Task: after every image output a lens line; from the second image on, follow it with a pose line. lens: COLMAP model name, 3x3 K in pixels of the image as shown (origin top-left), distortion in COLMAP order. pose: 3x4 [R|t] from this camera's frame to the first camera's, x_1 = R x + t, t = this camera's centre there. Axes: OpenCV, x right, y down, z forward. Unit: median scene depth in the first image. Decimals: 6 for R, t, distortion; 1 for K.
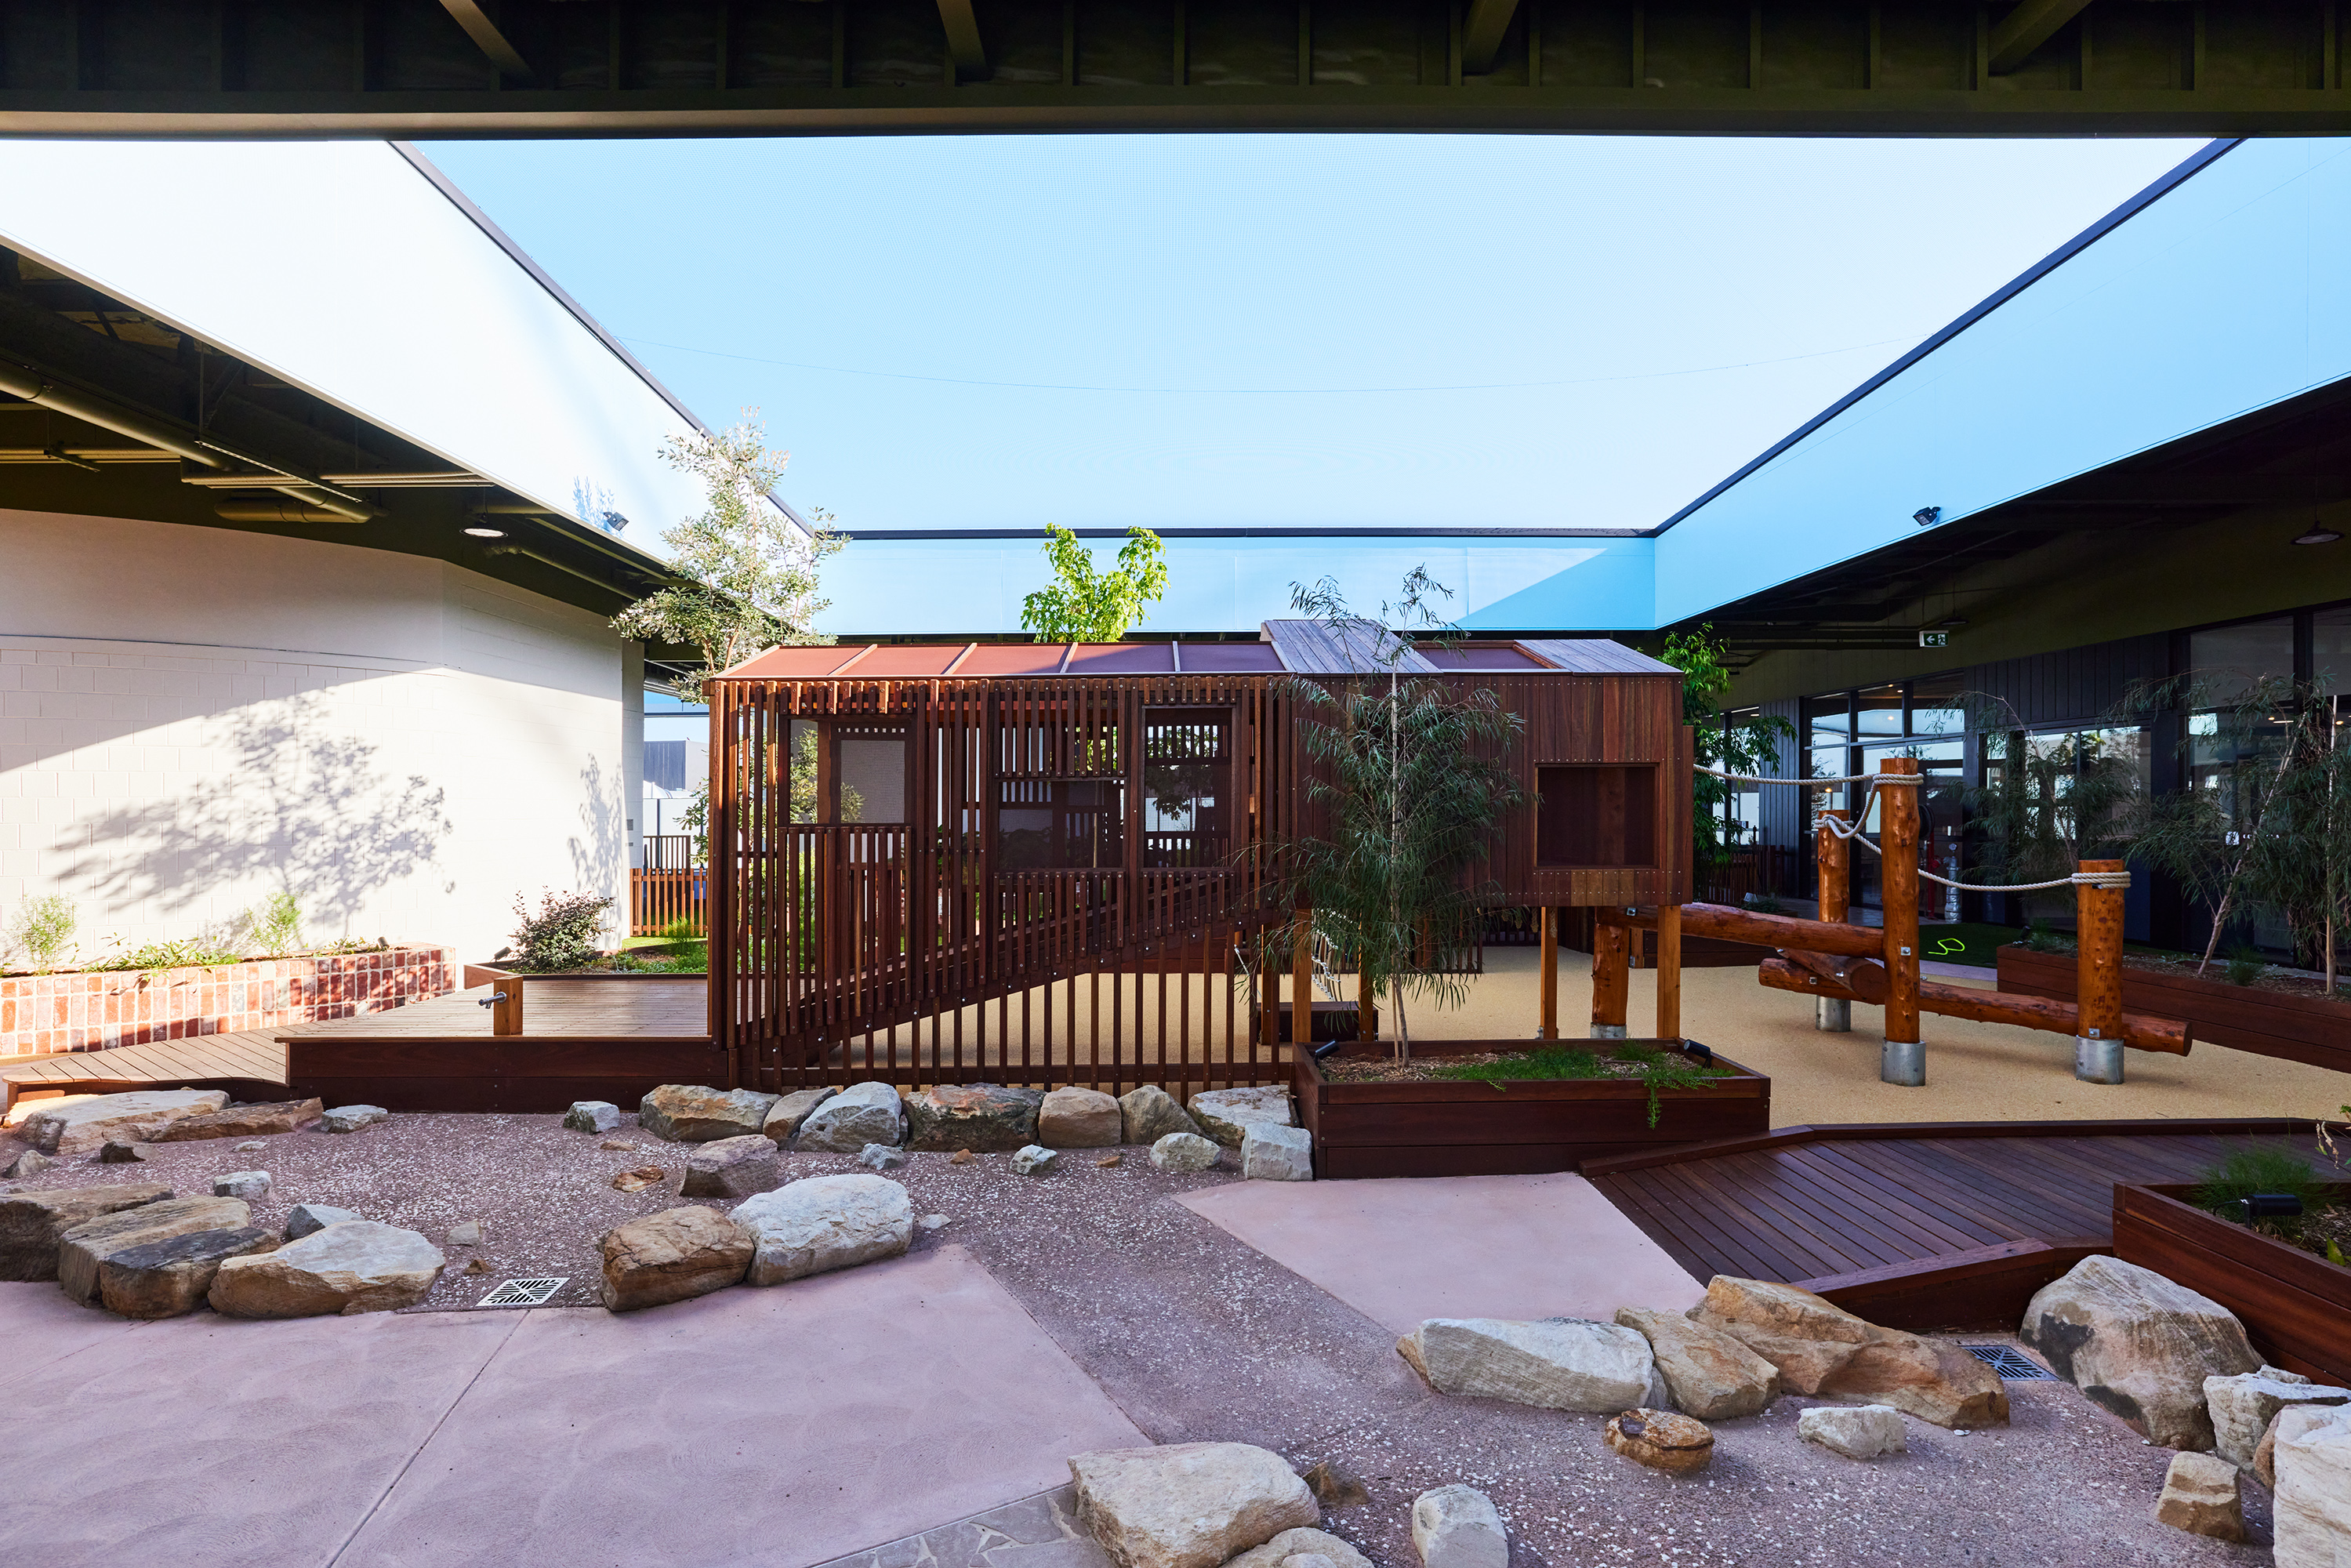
lens RADIAL K [[1133.9, 0, 1189.5], [0, 1133.9, 812.8], [0, 0, 1]] dist [-0.044839, 0.021649]
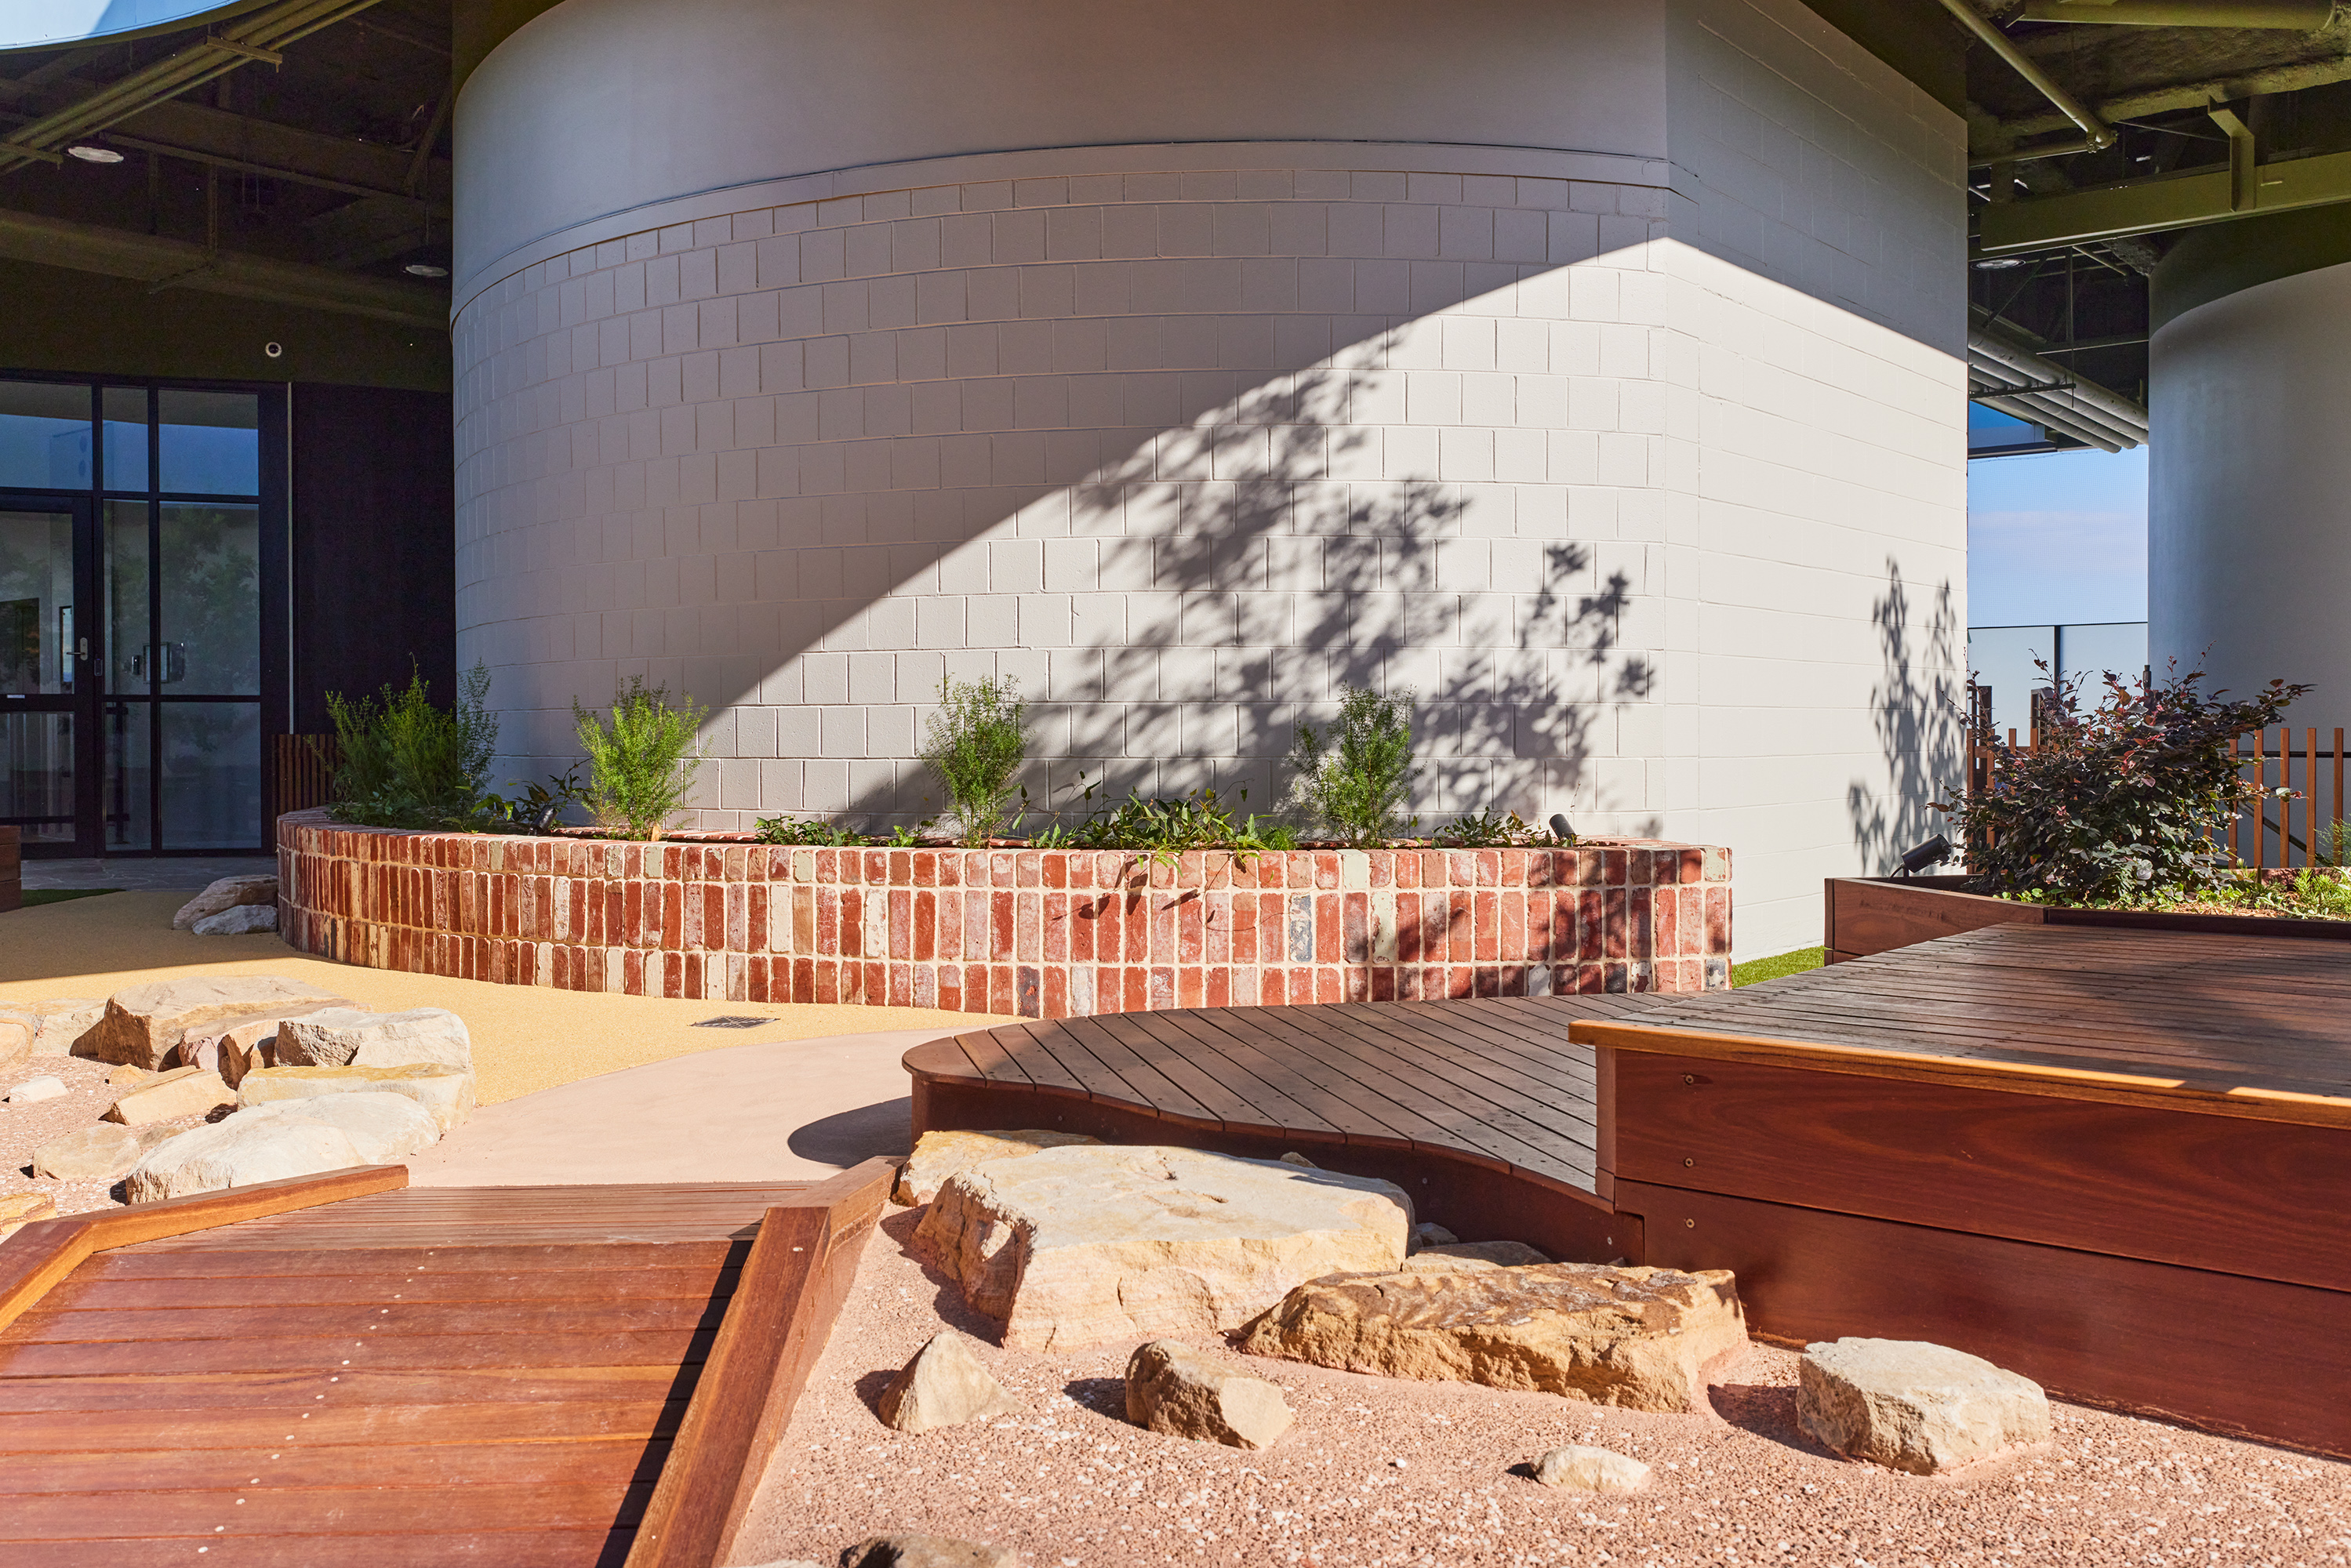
lens RADIAL K [[1969.3, 0, 1175.5], [0, 1969.3, 784.0], [0, 0, 1]] dist [-0.006829, -0.006653]
pose [[0.766625, 0.025872, -0.641574, -0.383871], [-0.007853, 0.999491, 0.030922, 0.082222], [0.642047, -0.018667, 0.766438, 0.366453]]
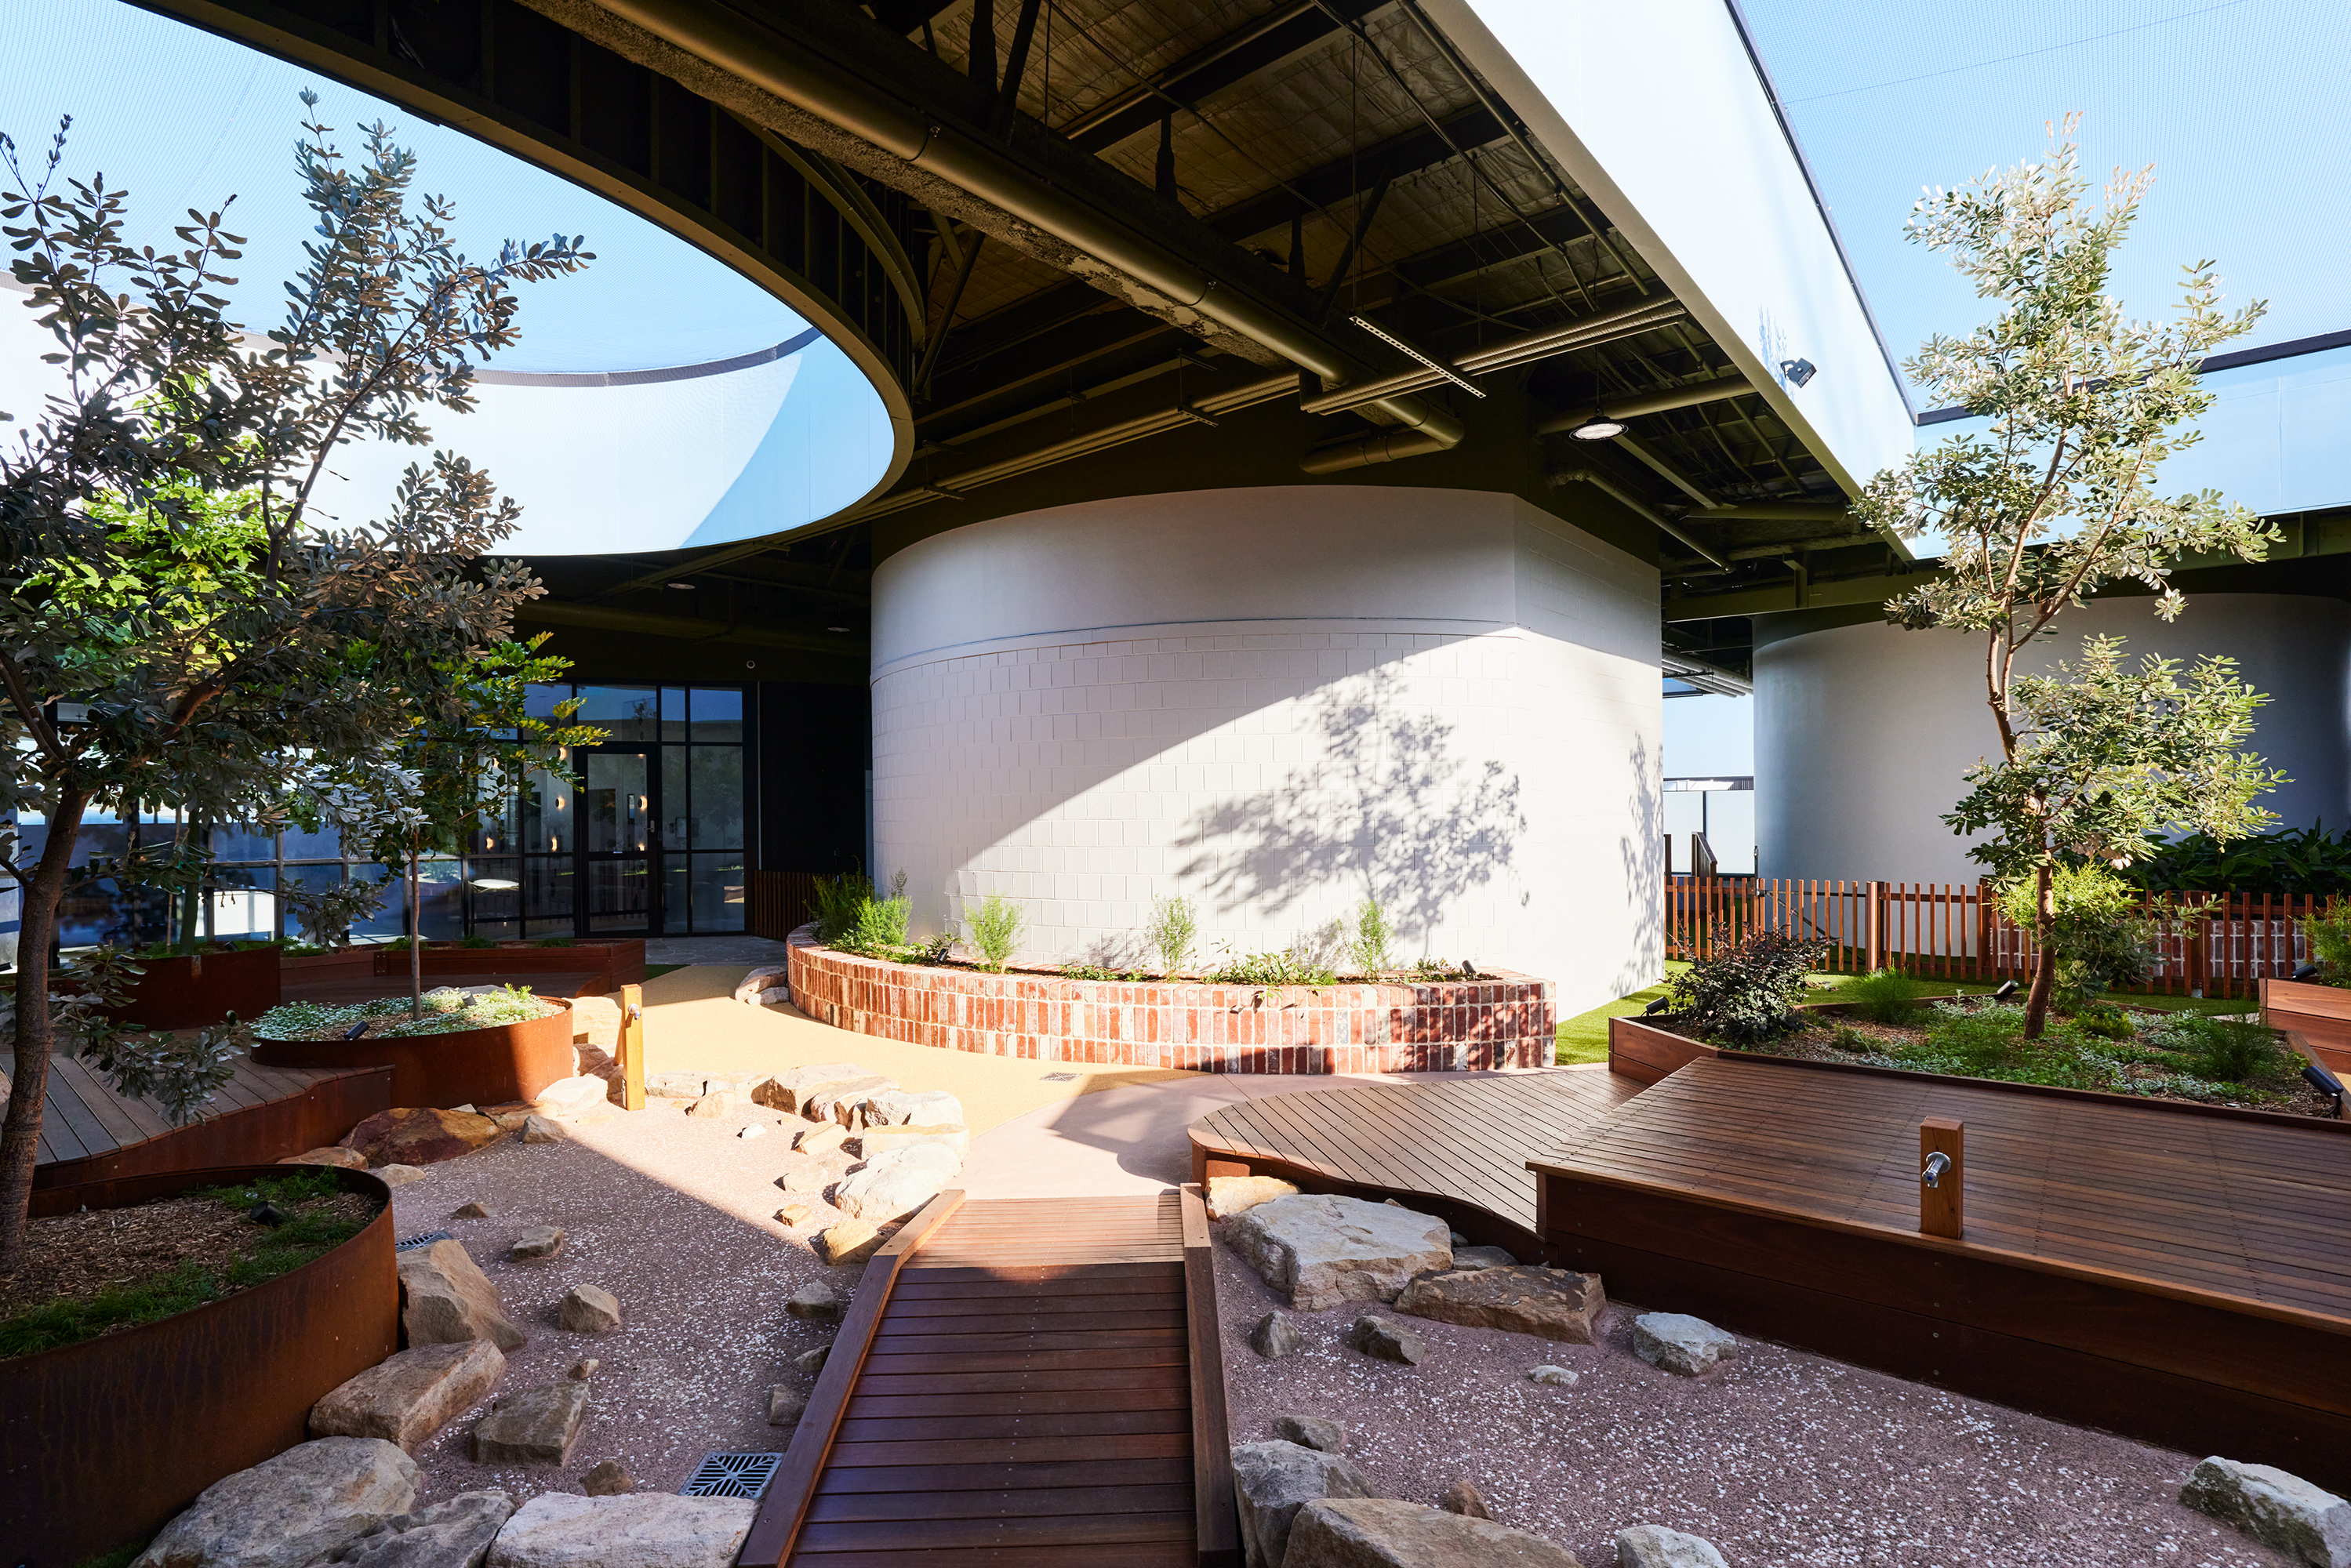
lens RADIAL K [[1133.7, 0, 1189.5], [0, 1133.7, 812.8], [0, 0, 1]] dist [-0.044839, 0.021649]
pose [[0.763831, 0.005826, -0.645390, -0.363148], [-0.001052, 0.999969, 0.007782, -0.001482], [0.645415, -0.005265, 0.763814, 0.250172]]
